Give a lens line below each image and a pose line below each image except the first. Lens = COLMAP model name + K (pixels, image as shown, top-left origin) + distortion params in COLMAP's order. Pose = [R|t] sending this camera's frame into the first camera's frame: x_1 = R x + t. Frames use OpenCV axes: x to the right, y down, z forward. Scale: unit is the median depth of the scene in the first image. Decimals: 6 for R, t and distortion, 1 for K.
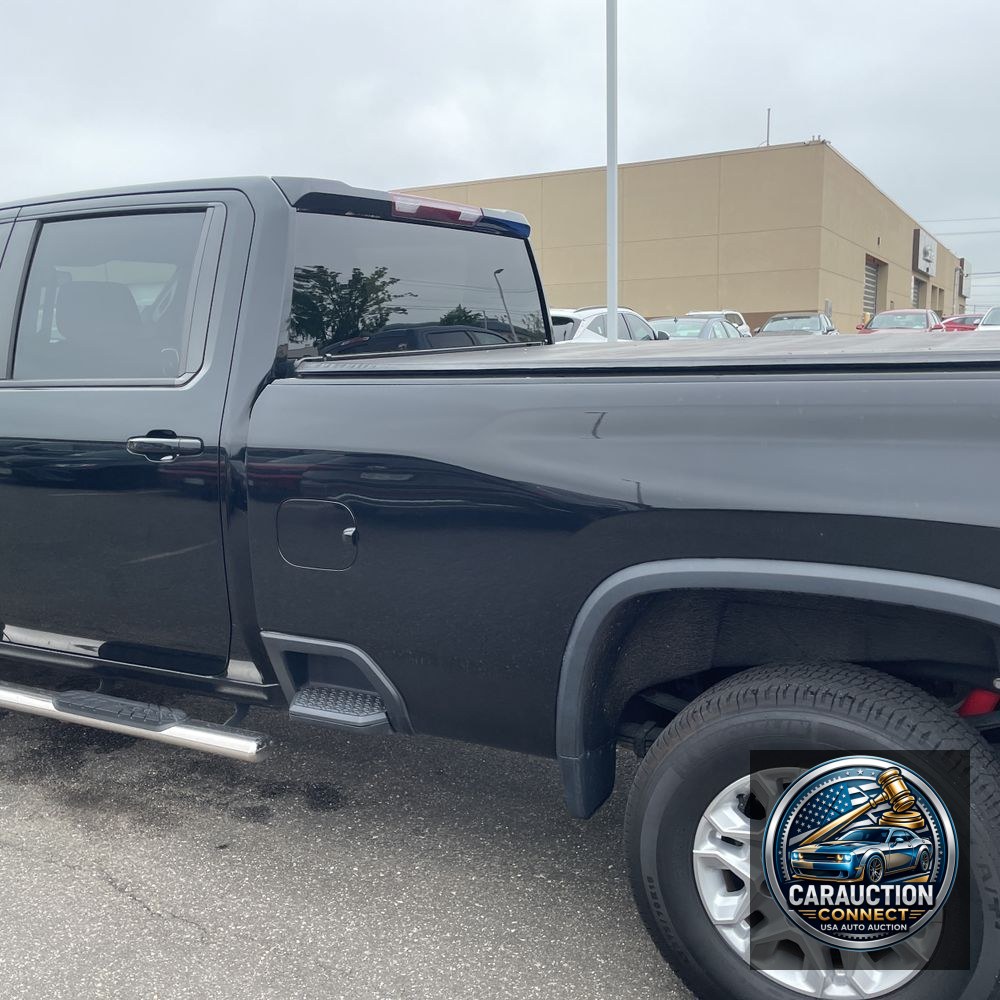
lens RADIAL K [[1007.1, 0, 500.0], [0, 1007.1, 500.0], [0, 0, 1]] dist [0.098201, -0.154268]
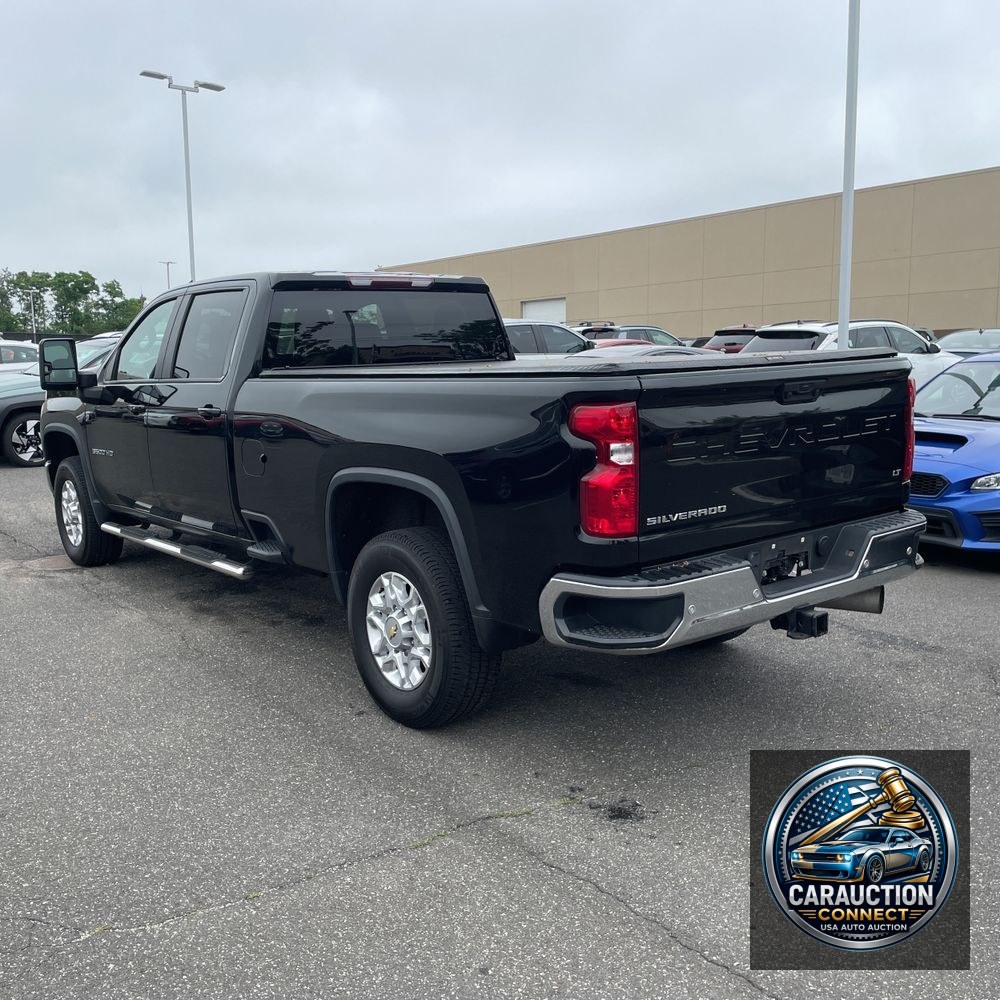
lens RADIAL K [[998.1, 0, 503.7], [0, 998.1, 497.5], [0, 0, 1]] dist [0.096402, -0.141230]
pose [[0.924960, 0.054068, -0.376198, 0.709350], [-0.058691, 0.998276, -0.000829, 0.059840], [0.375505, 0.022847, 0.926539, -0.440204]]
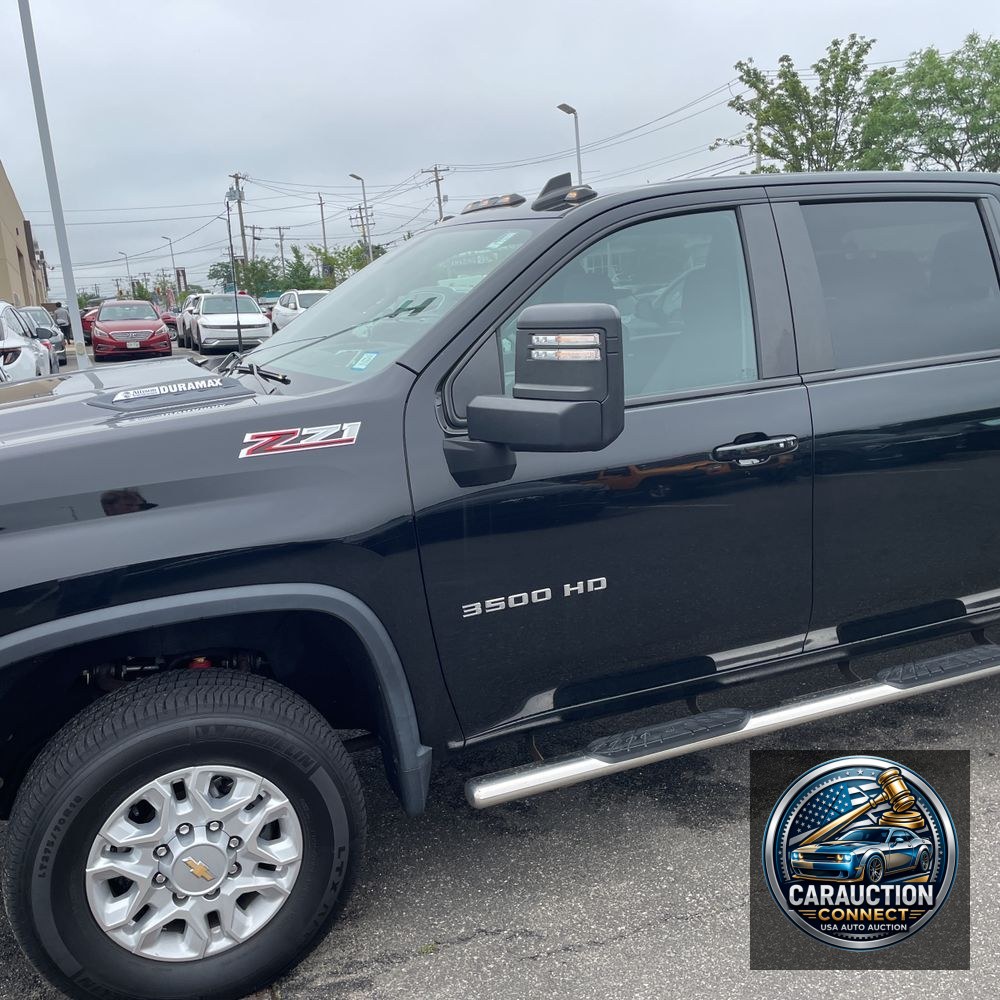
lens RADIAL K [[998.1, 0, 503.7], [0, 998.1, 497.5], [0, 0, 1]] dist [0.096402, -0.141230]
pose [[0.636483, -0.177946, 0.750483, -1.224777], [0.173789, 0.981087, 0.085234, -0.118016], [-0.751457, 0.076175, 0.655370, 0.546040]]
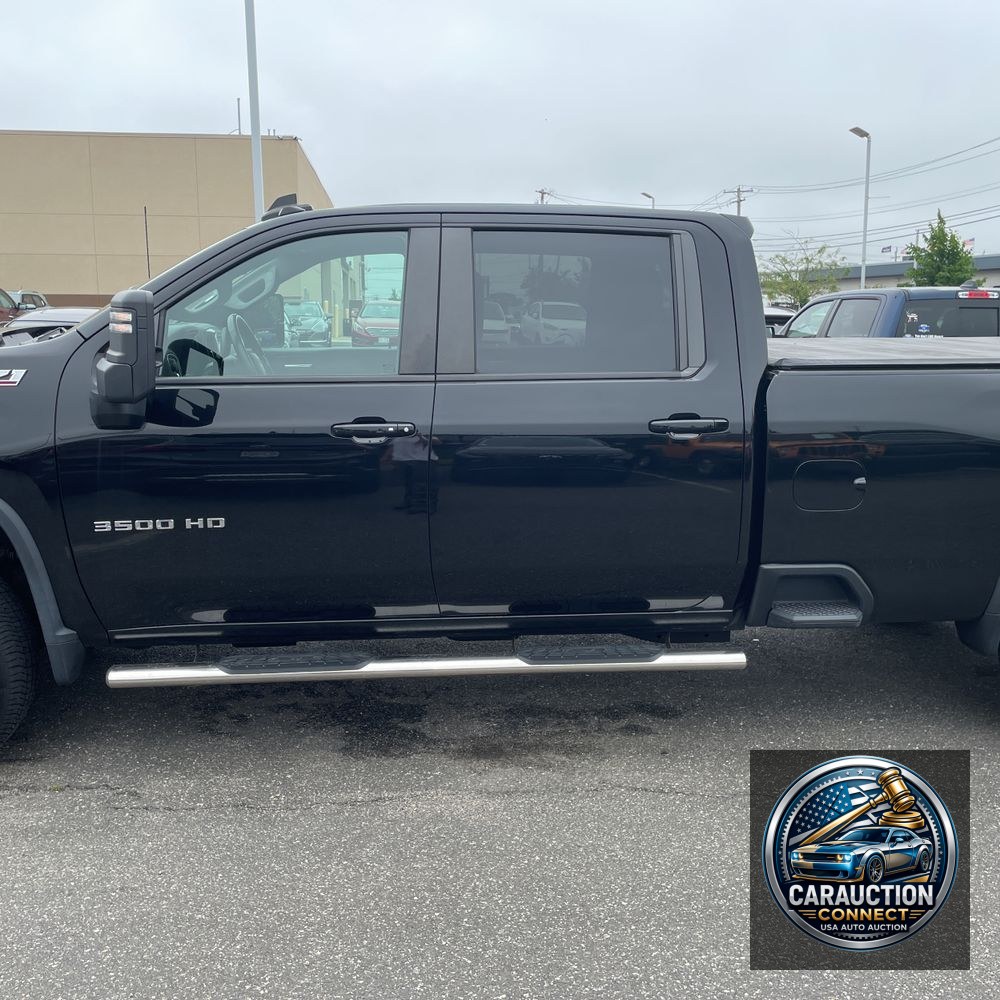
lens RADIAL K [[1003.9, 0, 500.7], [0, 1003.9, 485.8], [0, 0, 1]] dist [0.111319, -0.181657]
pose [[0.834866, -0.066756, 0.546390, -0.921079], [0.064582, 0.997642, 0.023210, -0.018162], [-0.546651, 0.015910, 0.837209, 0.068565]]
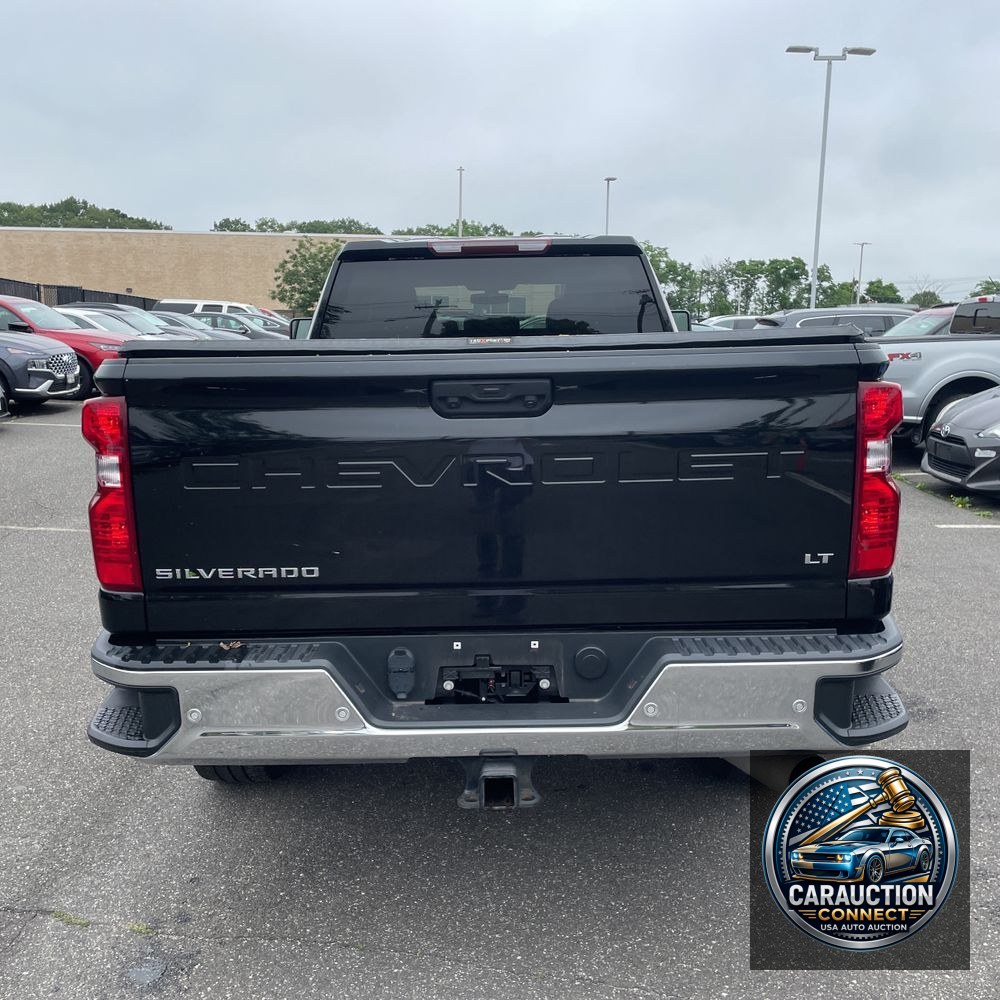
lens RADIAL K [[1007.1, 0, 500.0], [0, 1007.1, 500.0], [0, 0, 1]] dist [0.098201, -0.154268]
pose [[0.485838, 0.146731, -0.861645, 1.129268], [-0.145682, 0.985613, 0.085699, -0.056491], [0.861823, 0.083890, 0.500224, 0.310015]]
